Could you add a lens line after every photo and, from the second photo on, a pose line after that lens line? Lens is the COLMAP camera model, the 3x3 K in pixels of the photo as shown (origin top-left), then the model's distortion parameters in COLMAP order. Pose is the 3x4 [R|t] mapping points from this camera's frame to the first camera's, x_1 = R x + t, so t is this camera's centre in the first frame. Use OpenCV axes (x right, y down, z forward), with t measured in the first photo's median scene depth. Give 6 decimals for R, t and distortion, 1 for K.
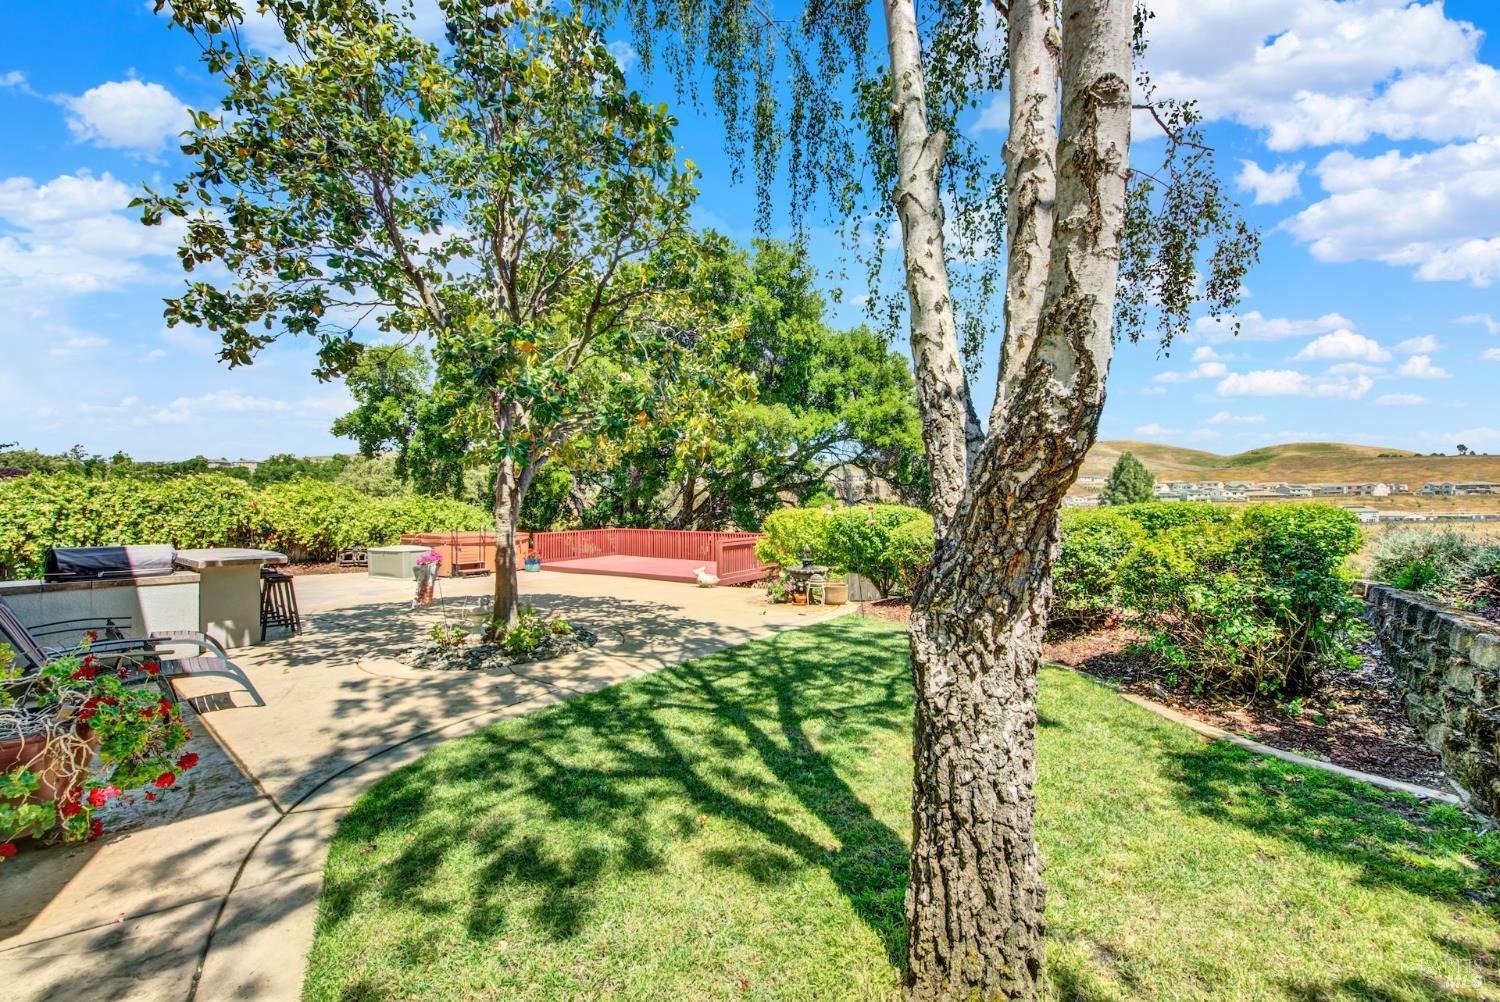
lens RADIAL K [[608.0, 0, 761.0], [0, 608.0, 504.4], [0, 0, 1]] dist [0.000027, -0.000195]
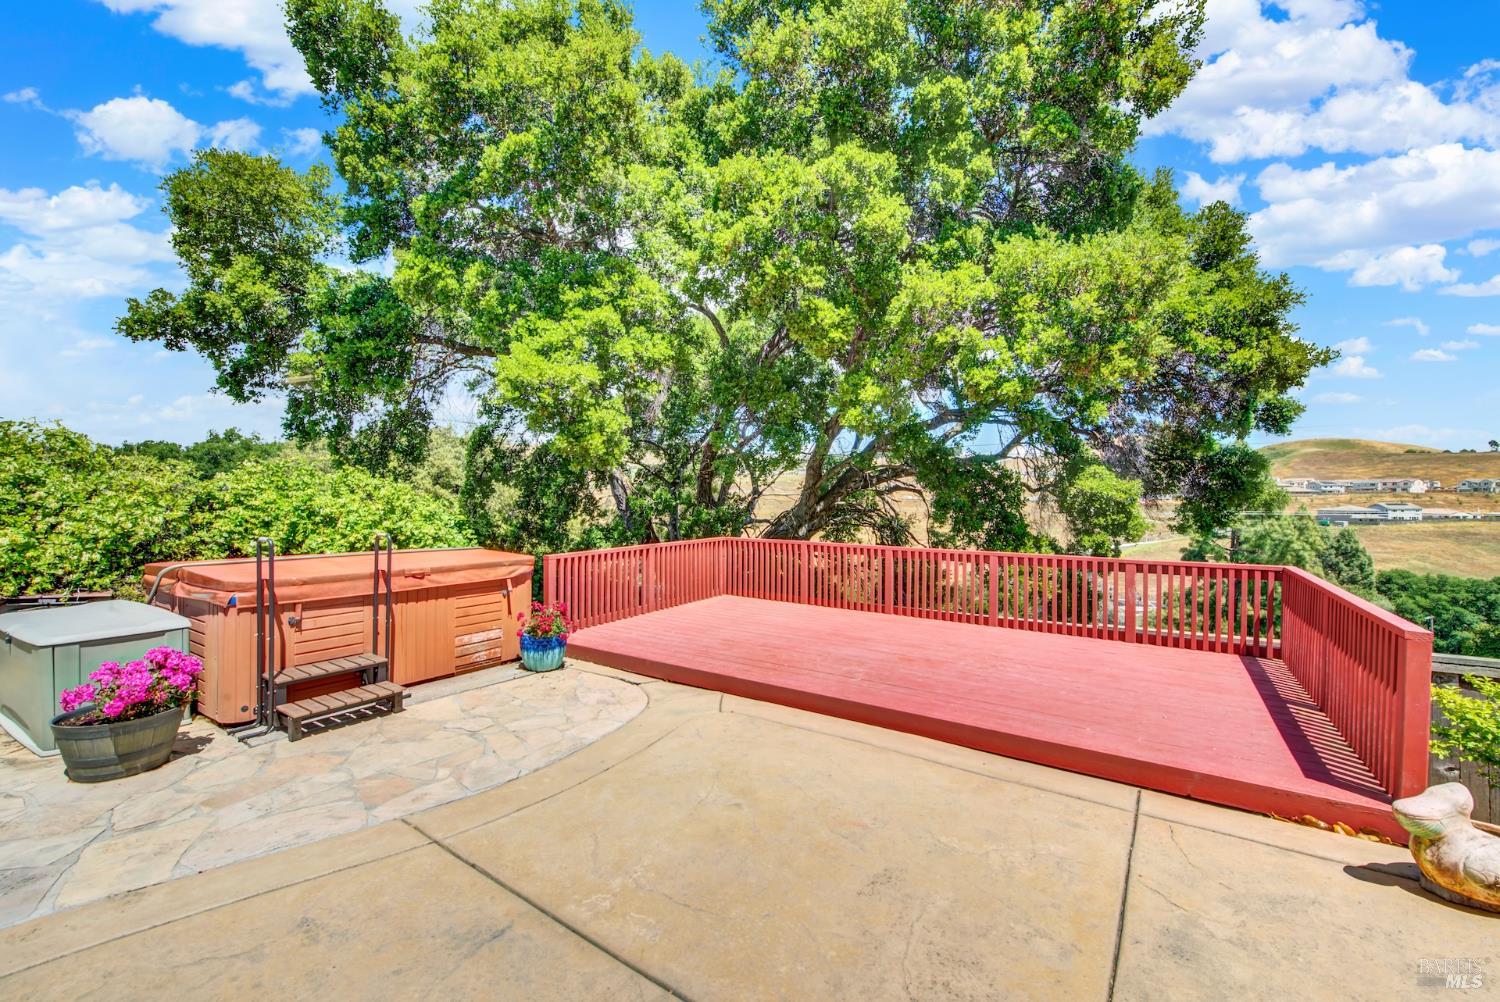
lens RADIAL K [[596.8, 0, 761.2], [0, 596.8, 503.1], [0, 0, 1]] dist [0.003372, -0.002576]
pose [[0.999981, 0.005354, -0.003093, -0.314597], [-0.005332, 0.999959, 0.007269, 0.015491], [0.003131, -0.007252, 0.999969, 0.827914]]
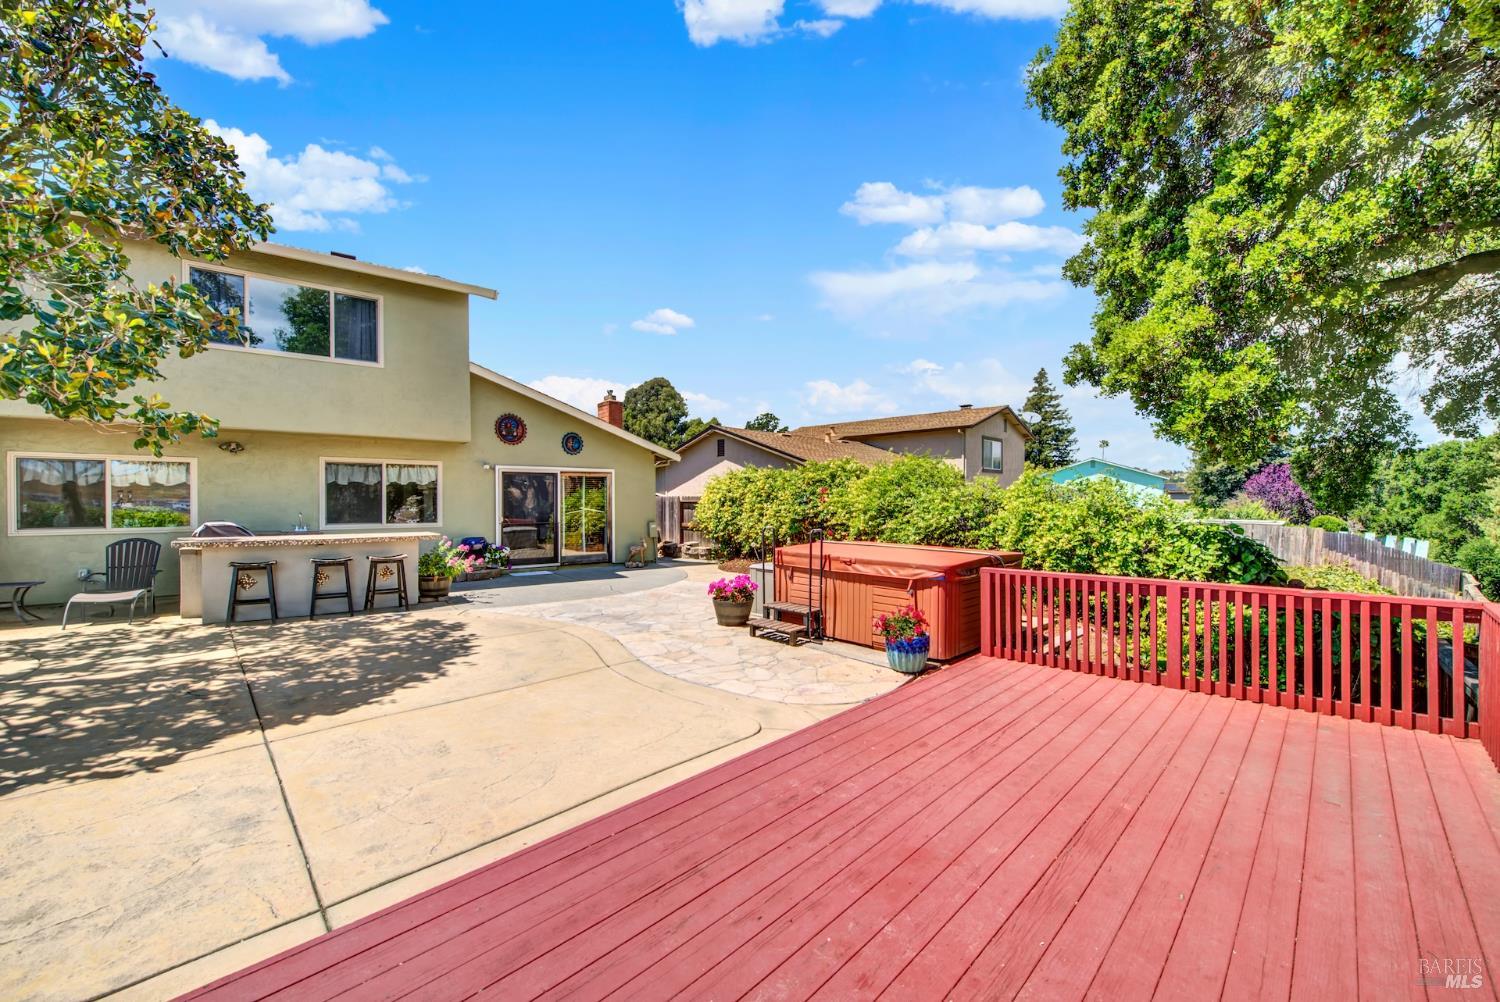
lens RADIAL K [[594.1, 0, 752.4], [0, 594.1, 504.0], [0, 0, 1]] dist [0.009221, -0.005586]
pose [[-0.204183, 0.009563, -0.978886, -0.010641], [0.003250, 0.999953, 0.009091, 0.009726], [0.978927, -0.001325, -0.204205, 1.236259]]
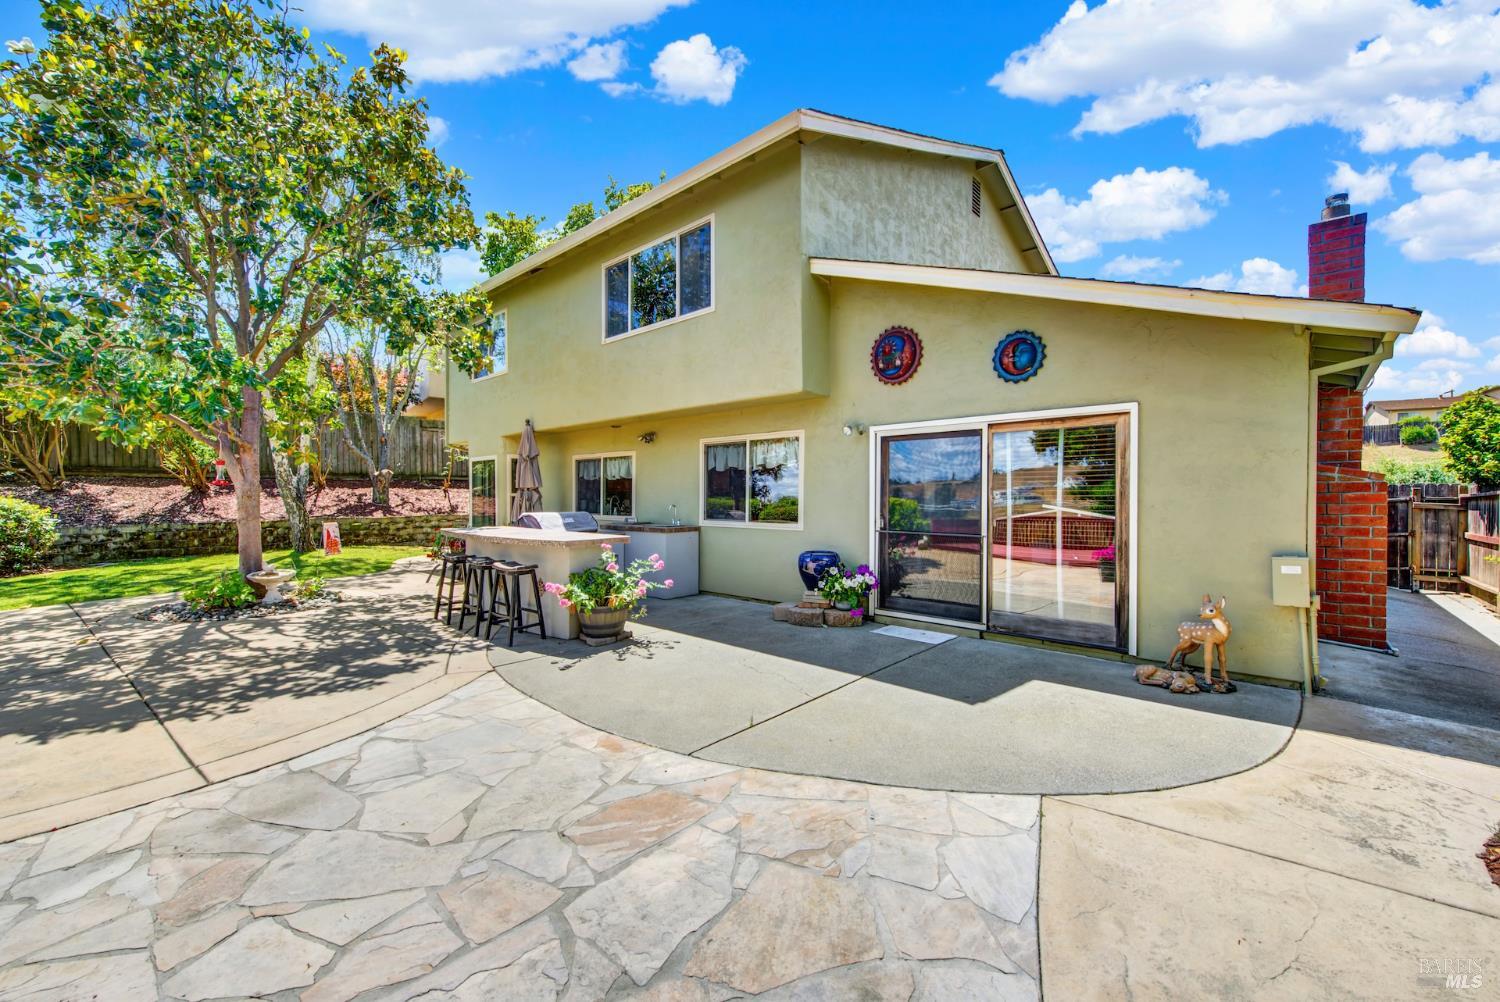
lens RADIAL K [[596.8, 0, 761.2], [0, 596.8, 503.1], [0, 0, 1]] dist [0.003372, -0.002576]
pose [[-0.999381, 0.004119, 0.034941, -0.800879], [0.004417, 0.999954, 0.008478, 0.018813], [-0.034905, 0.008627, -0.999353, 1.176034]]
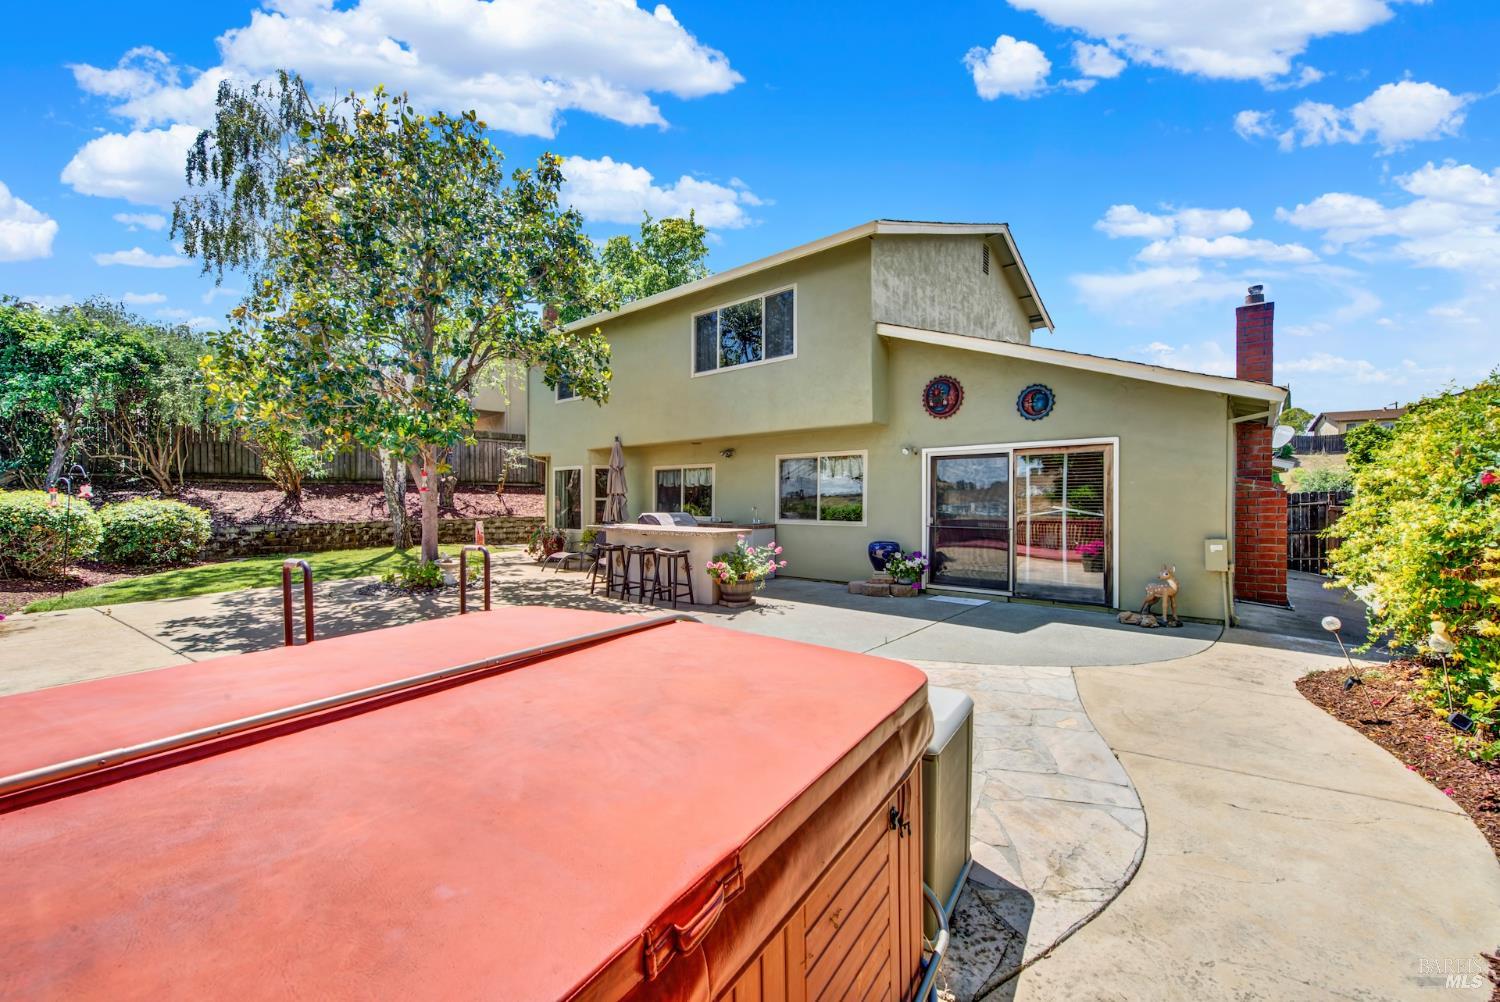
lens RADIAL K [[596.8, 0, 761.2], [0, 596.8, 503.1], [0, 0, 1]] dist [0.003372, -0.002576]
pose [[-0.999992, 0.003843, -0.000818, -0.681319], [0.003842, 0.999992, 0.000959, 0.019501], [0.000821, 0.000955, -0.999999, 1.363311]]
